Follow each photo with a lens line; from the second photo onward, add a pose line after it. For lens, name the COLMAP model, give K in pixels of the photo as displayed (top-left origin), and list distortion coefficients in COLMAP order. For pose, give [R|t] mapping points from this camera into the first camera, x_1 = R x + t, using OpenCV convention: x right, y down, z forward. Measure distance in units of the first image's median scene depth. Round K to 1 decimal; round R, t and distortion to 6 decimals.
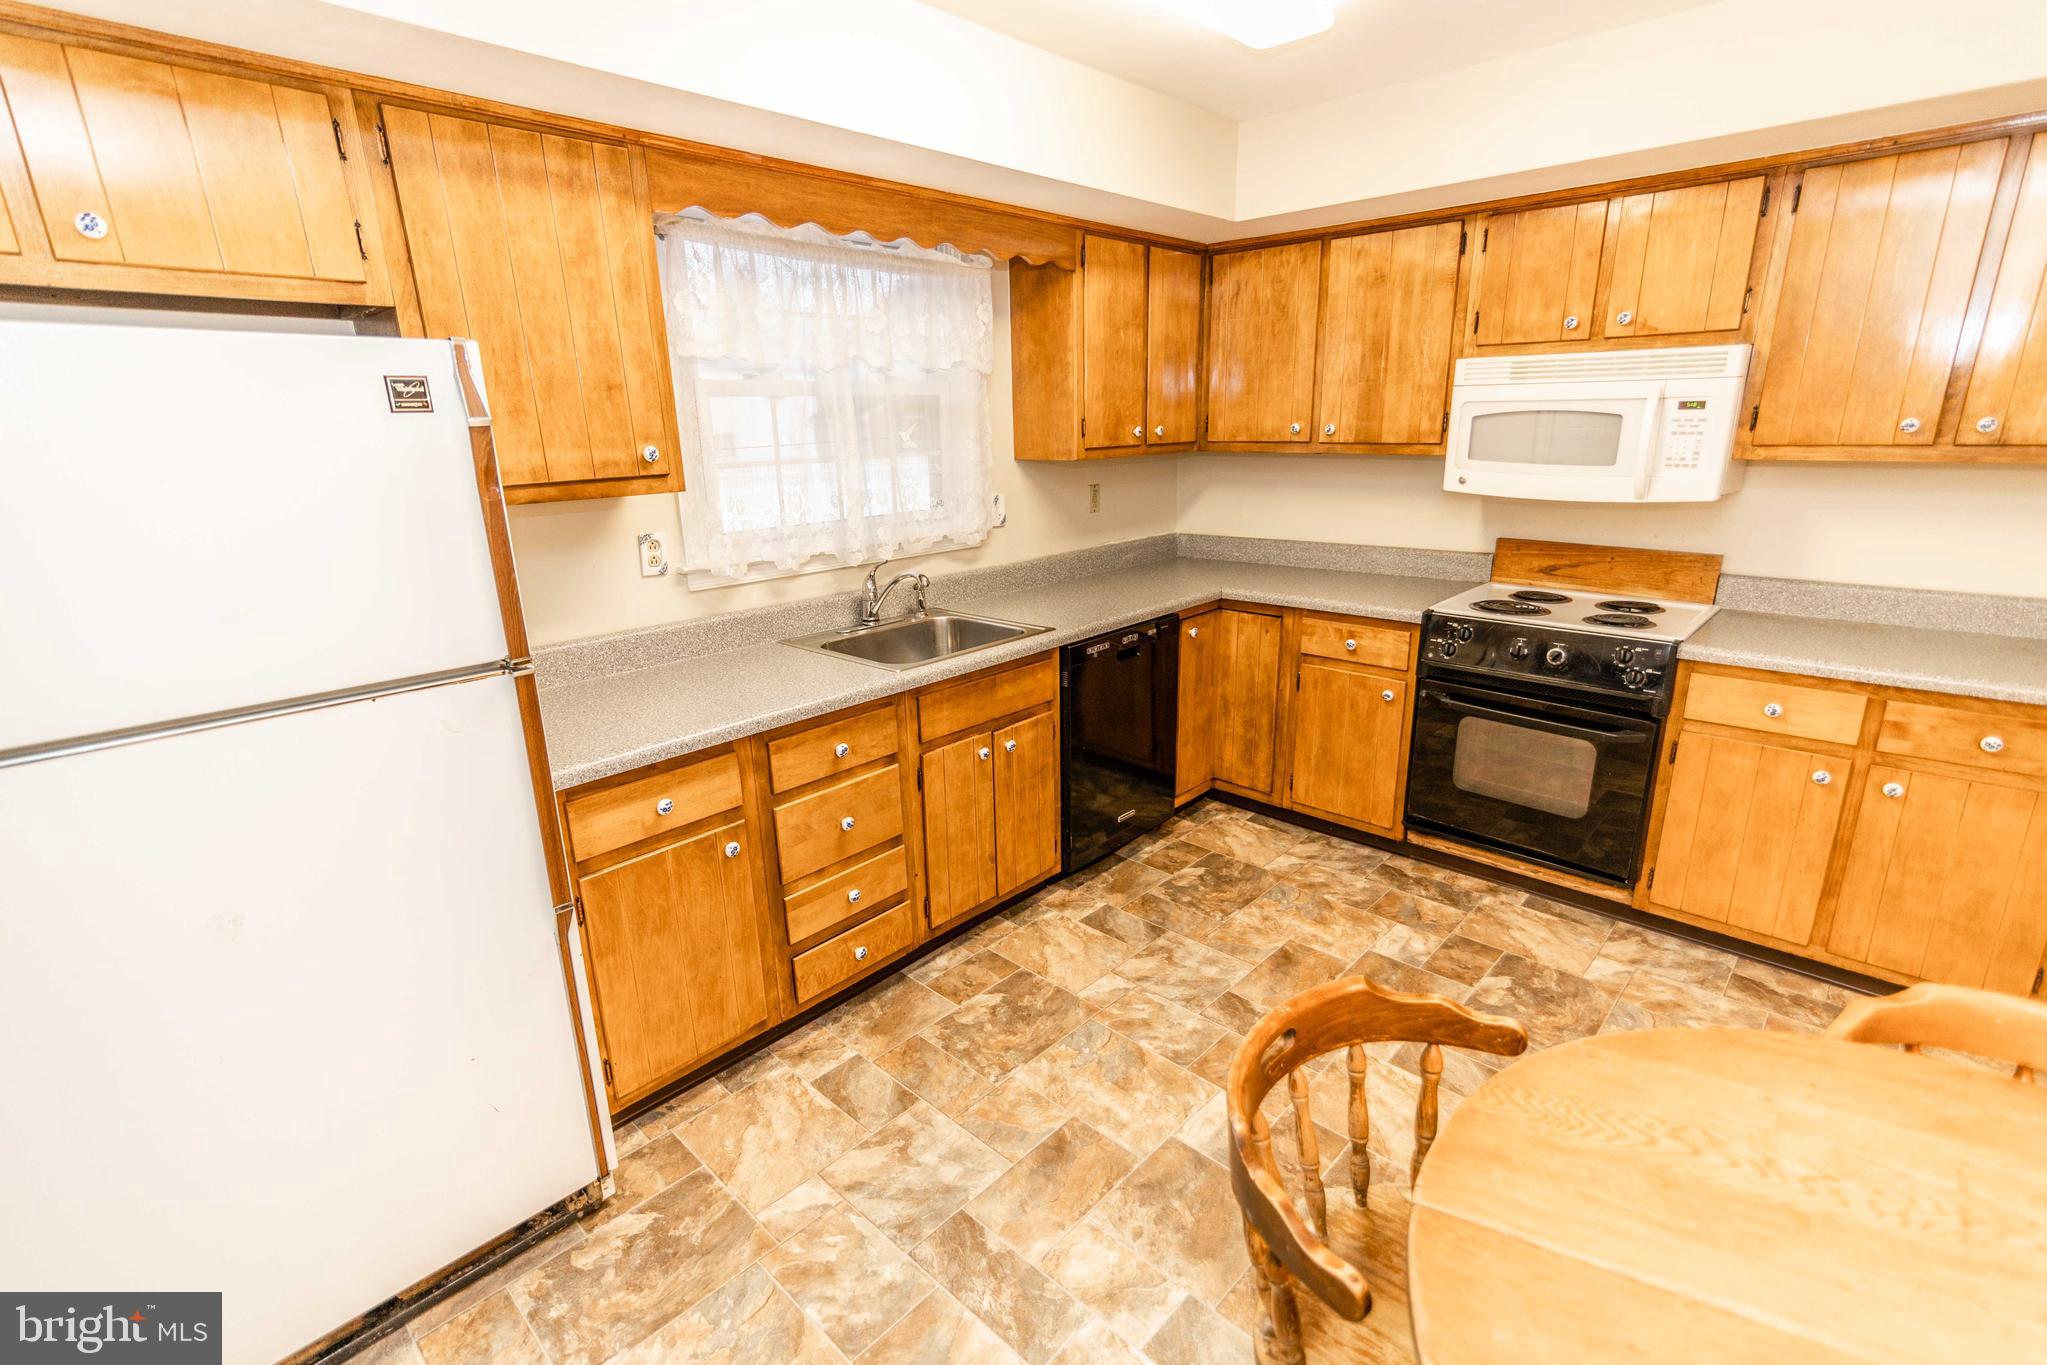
lens RADIAL K [[938.3, 0, 1028.5], [0, 938.3, 686.7], [0, 0, 1]] dist [-0.000711, 0.004329]
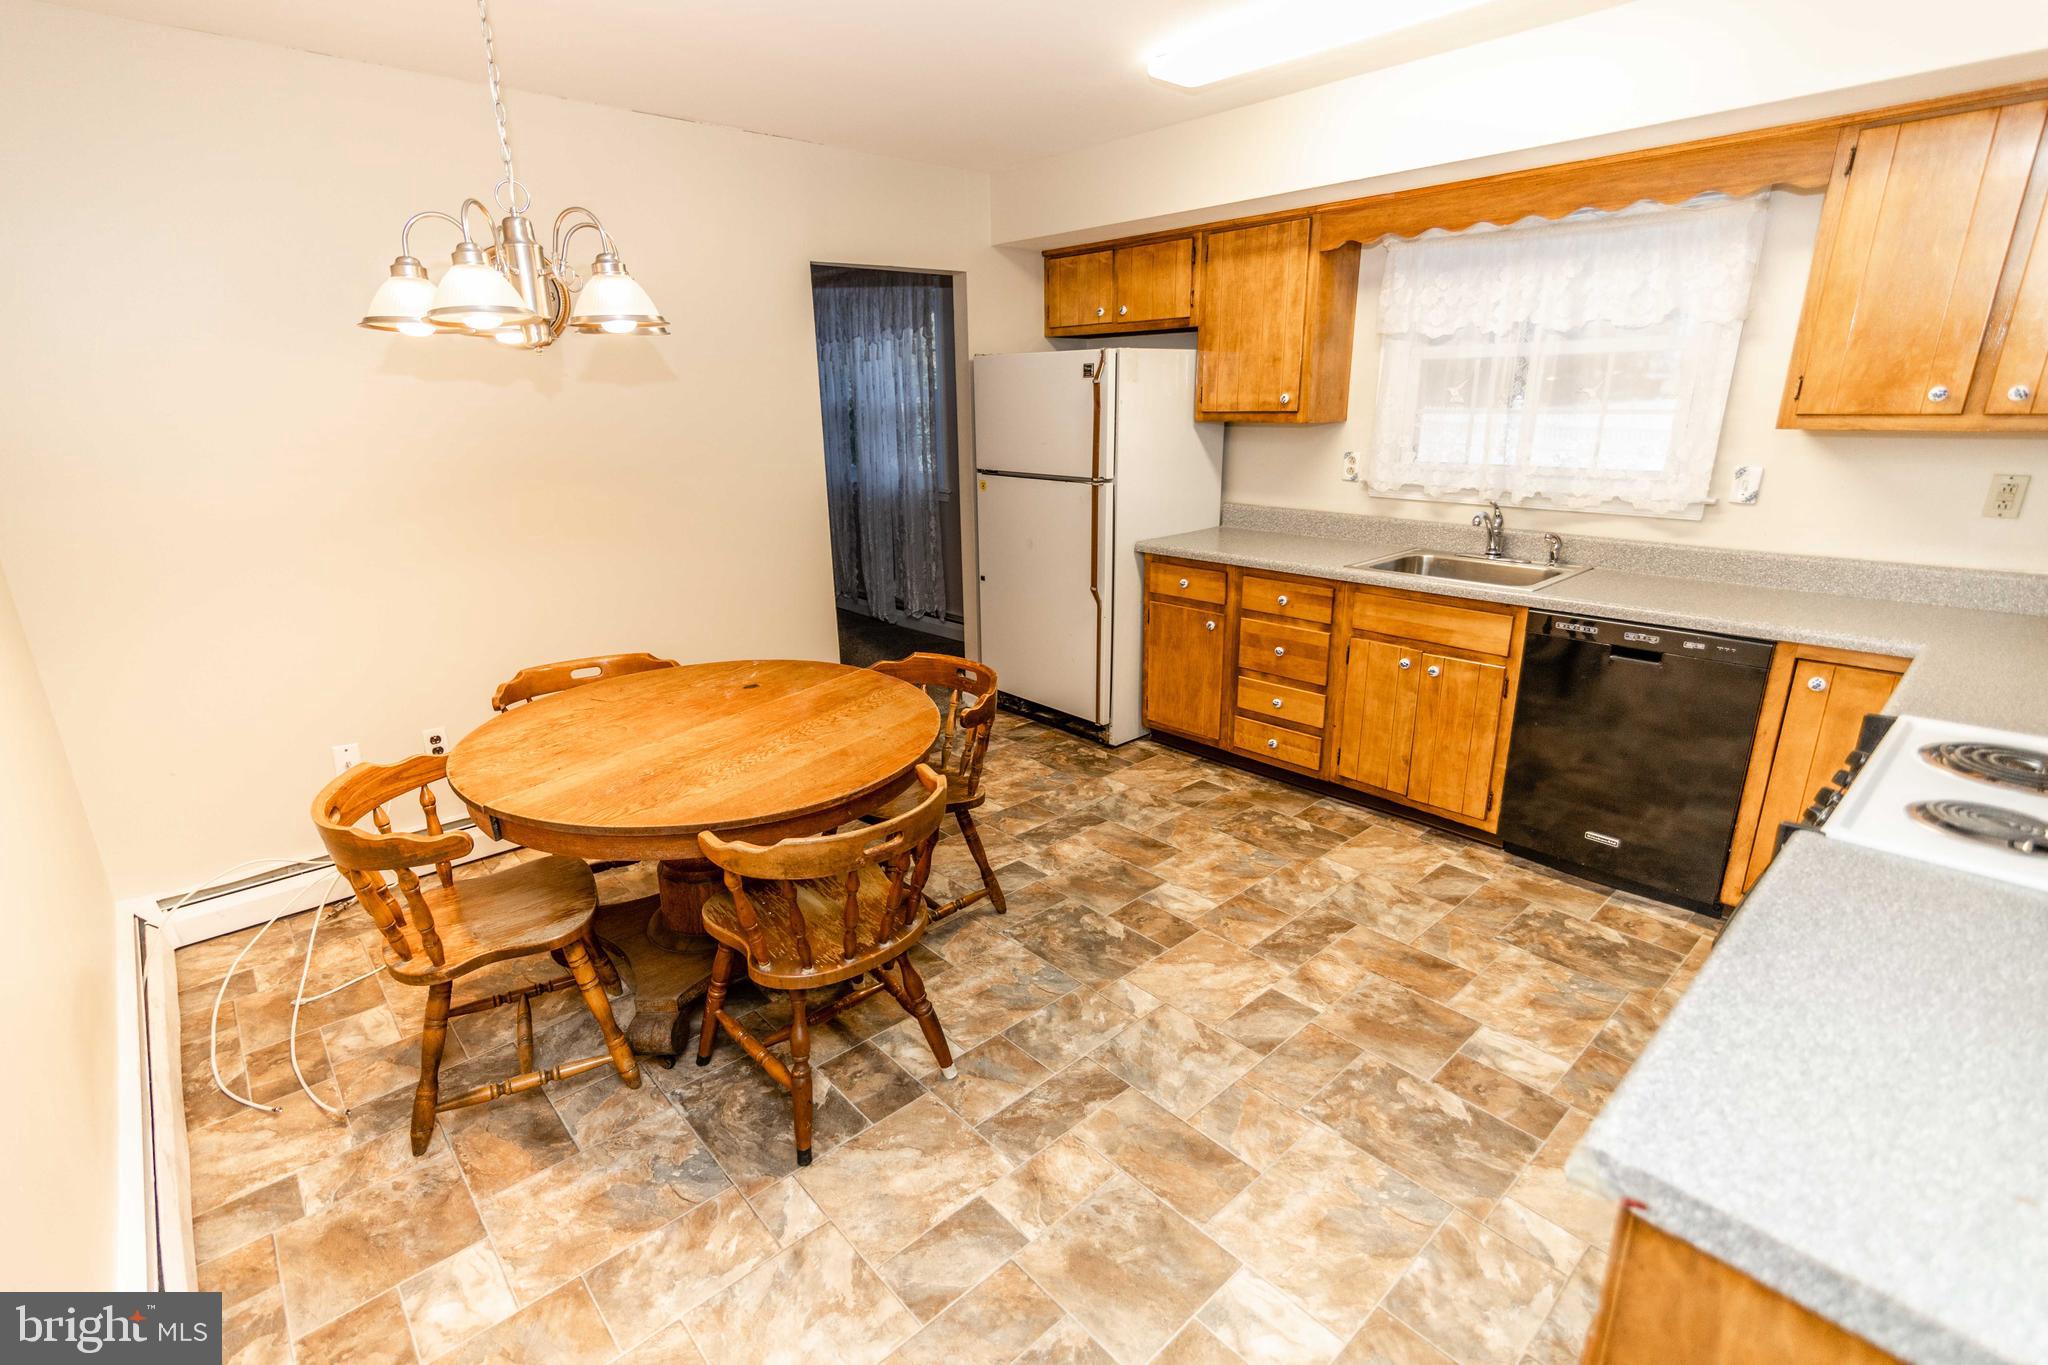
lens RADIAL K [[938.8, 0, 1029.0], [0, 938.8, 686.7], [0, 0, 1]] dist [-0.000711, 0.004329]
pose [[-0.066212, 0.317951, -0.945792, 1.109750], [-0.265680, 0.908036, 0.323858, -0.159530], [0.961785, 0.272721, 0.024350, 0.517898]]
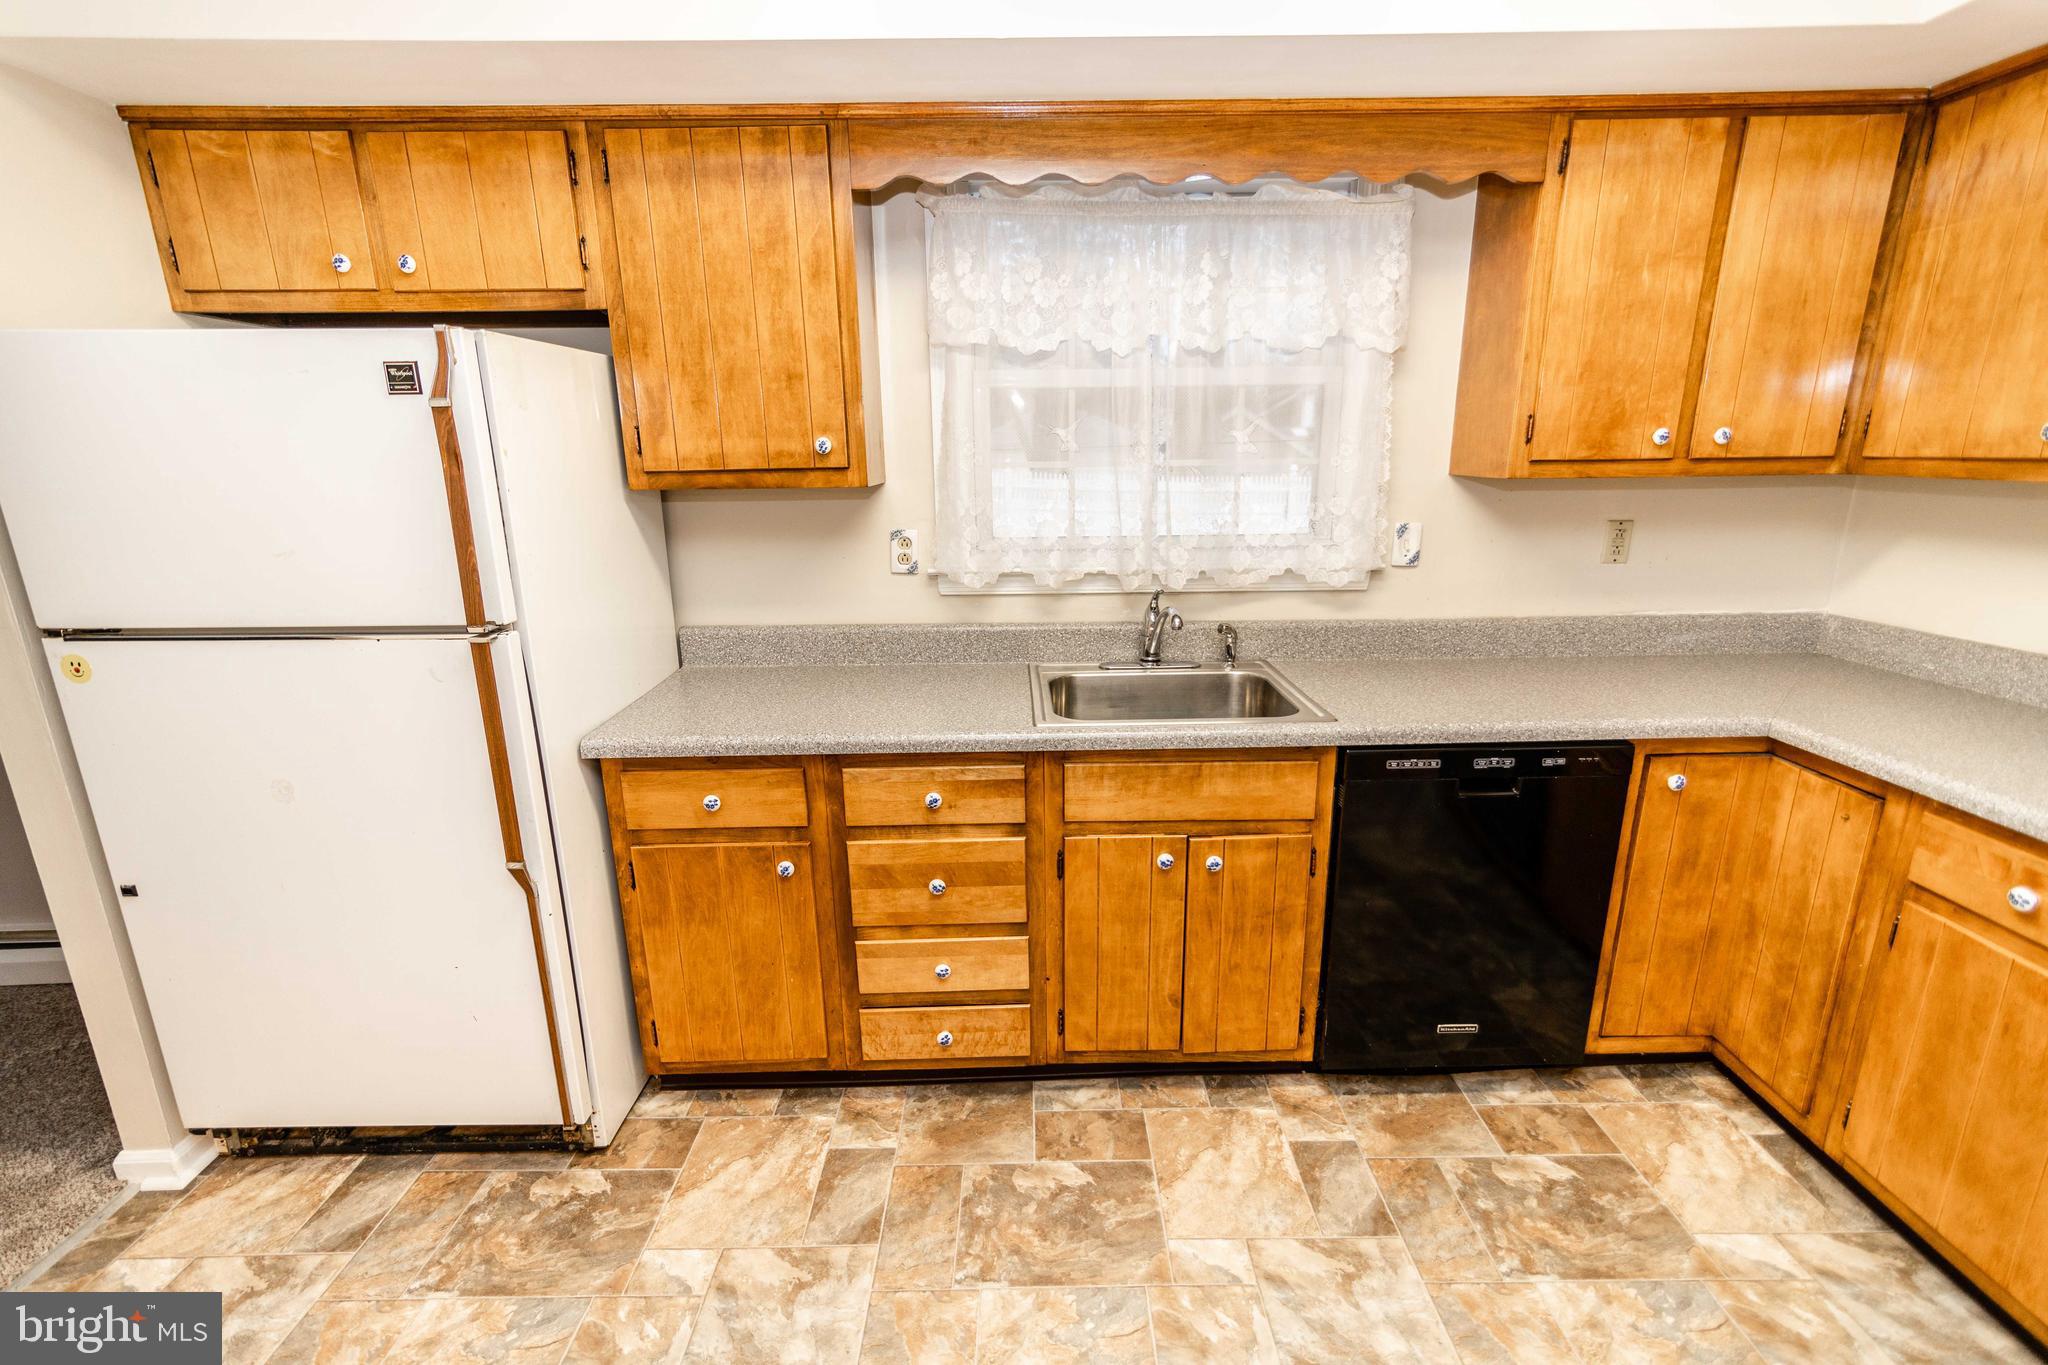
lens RADIAL K [[910.7, 0, 1026.6], [0, 910.7, 685.2], [0, 0, 1]] dist [-0.006630, 0.006637]
pose [[0.691938, 0.197846, -0.694319, 0.346712], [-0.204485, 0.976043, 0.074339, -0.094961], [0.692393, 0.090540, 0.715817, 0.393718]]
